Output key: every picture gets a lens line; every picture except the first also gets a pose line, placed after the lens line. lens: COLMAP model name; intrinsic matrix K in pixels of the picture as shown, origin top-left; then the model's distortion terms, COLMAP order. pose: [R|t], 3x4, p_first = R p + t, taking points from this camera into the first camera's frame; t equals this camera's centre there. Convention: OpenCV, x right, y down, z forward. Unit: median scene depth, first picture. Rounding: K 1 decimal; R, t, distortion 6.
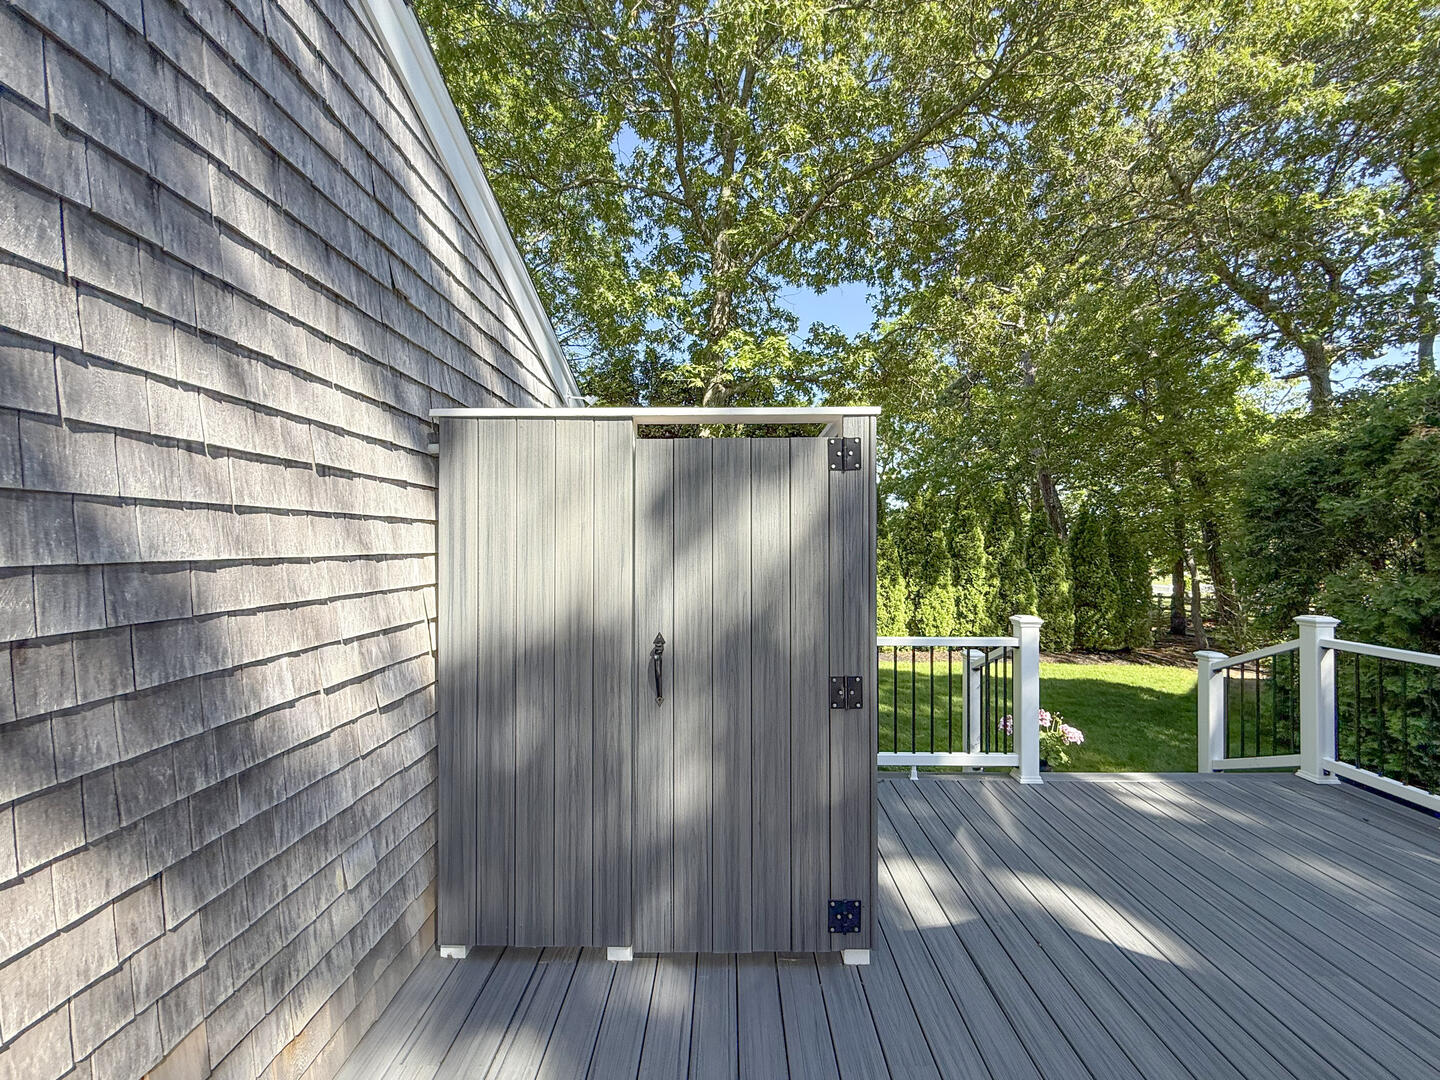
lens RADIAL K [[568.5, 0, 726.8], [0, 568.5, 537.4], [0, 0, 1]] dist [0.000618, -0.000009]
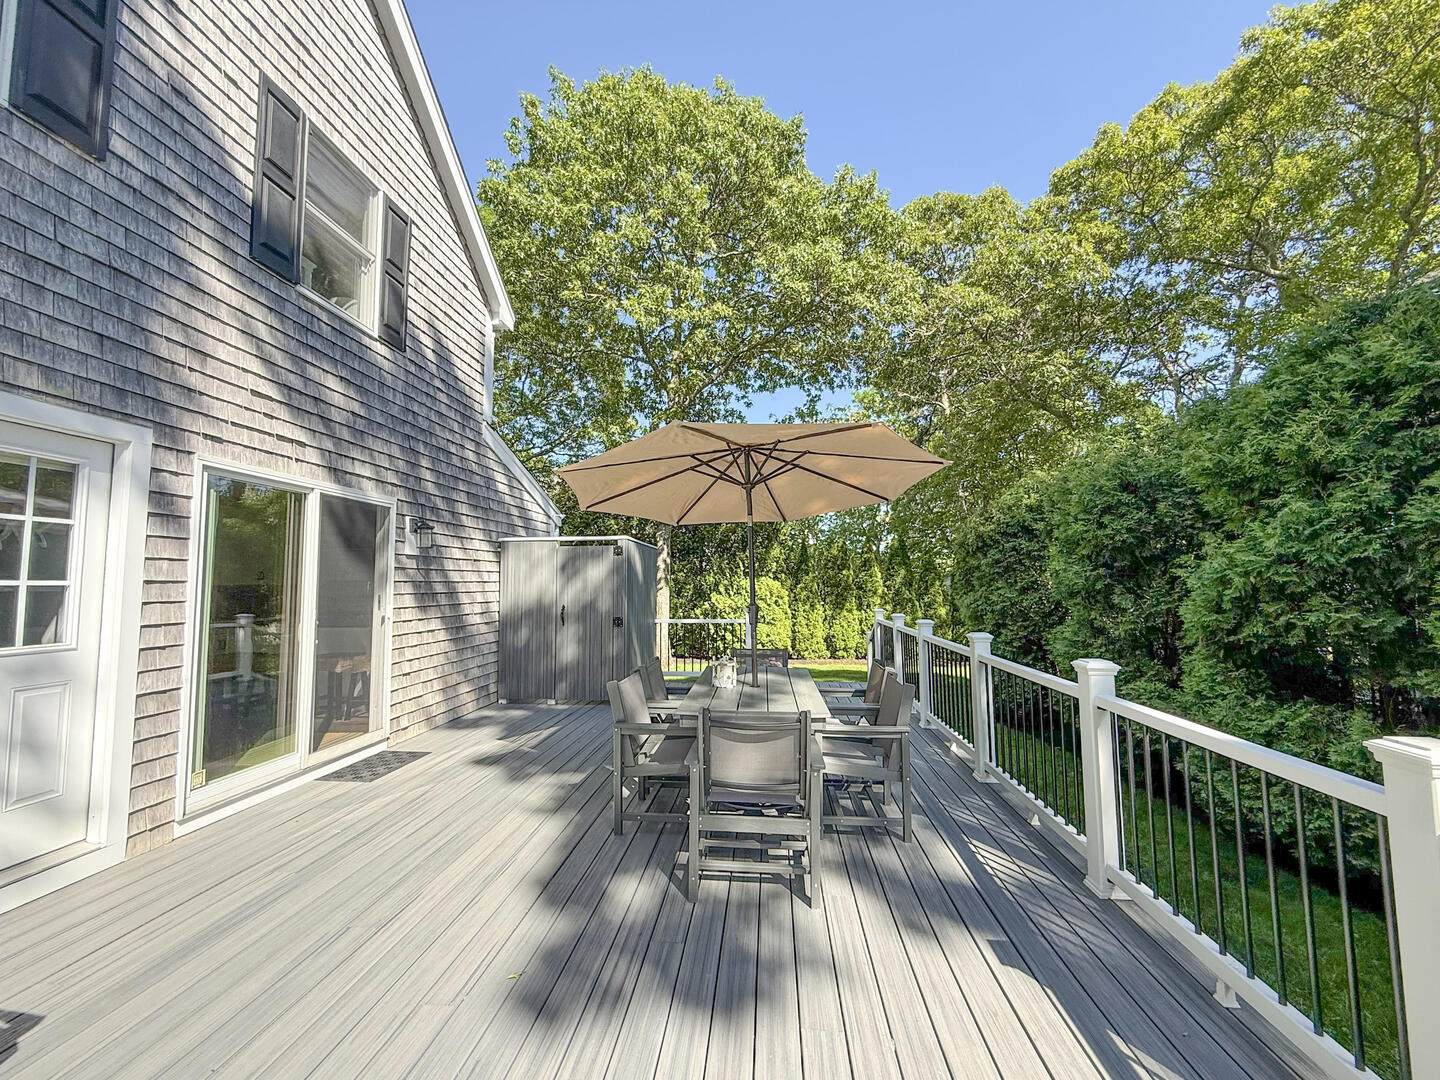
lens RADIAL K [[583.7, 0, 720.0], [0, 583.7, 540.0], [0, 0, 1]] dist [-0.002239, -0.000330]
pose [[0.995695, -0.011841, -0.091929, 1.115069], [0.006265, 0.998136, -0.060701, 0.001565], [0.092476, 0.059863, 0.993914, -2.338782]]
